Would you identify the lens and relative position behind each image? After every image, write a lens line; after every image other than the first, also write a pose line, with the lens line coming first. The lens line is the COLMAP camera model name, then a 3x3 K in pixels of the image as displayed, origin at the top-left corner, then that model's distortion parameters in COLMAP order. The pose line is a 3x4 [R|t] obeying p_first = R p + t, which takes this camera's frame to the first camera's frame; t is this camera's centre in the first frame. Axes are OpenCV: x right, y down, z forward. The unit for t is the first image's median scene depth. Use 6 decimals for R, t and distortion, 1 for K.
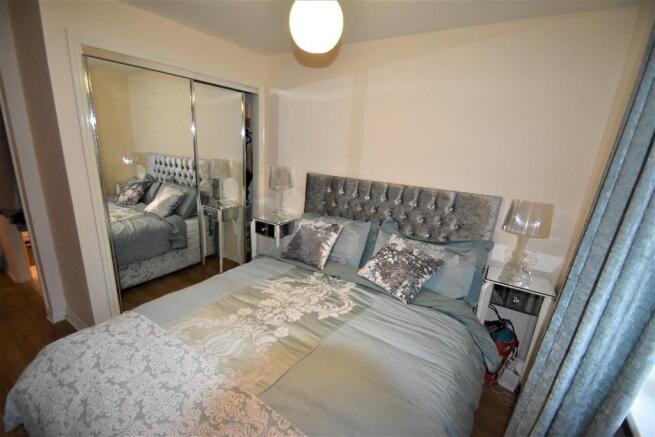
lens RADIAL K [[288.5, 0, 314.7], [0, 288.5, 226.3], [0, 0, 1]] dist [0.020610, -0.020091]
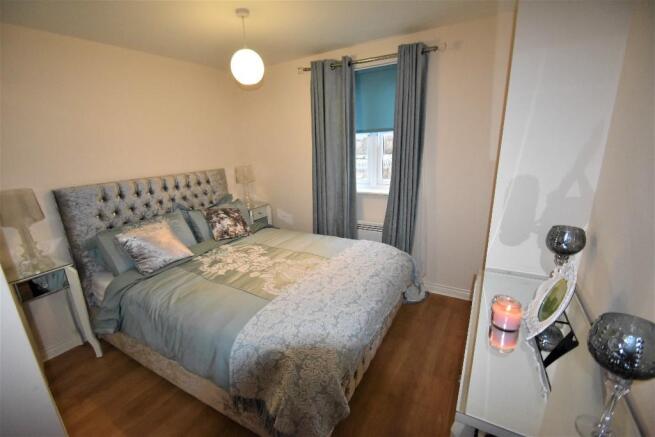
lens RADIAL K [[288.5, 0, 314.7], [0, 288.5, 226.3], [0, 0, 1]] dist [0.020610, -0.020091]
pose [[-0.051588, -0.329680, 0.942682, -1.185051], [0.308884, 0.892387, 0.328994, -0.203648], [-0.949700, 0.308151, 0.055796, 0.509228]]
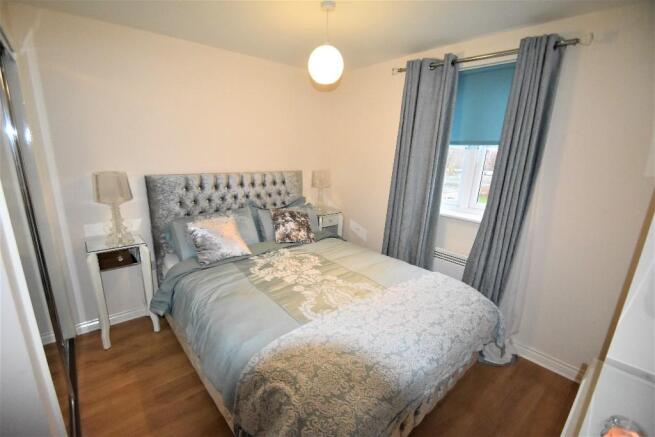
lens RADIAL K [[288.5, 0, 314.7], [0, 288.5, 226.3], [0, 0, 1]] dist [0.020610, -0.020091]
pose [[0.280997, -0.294529, 0.913397, -1.042736], [0.245467, 0.942143, 0.228283, -0.171688], [-0.927786, 0.160062, 0.337036, 0.415680]]
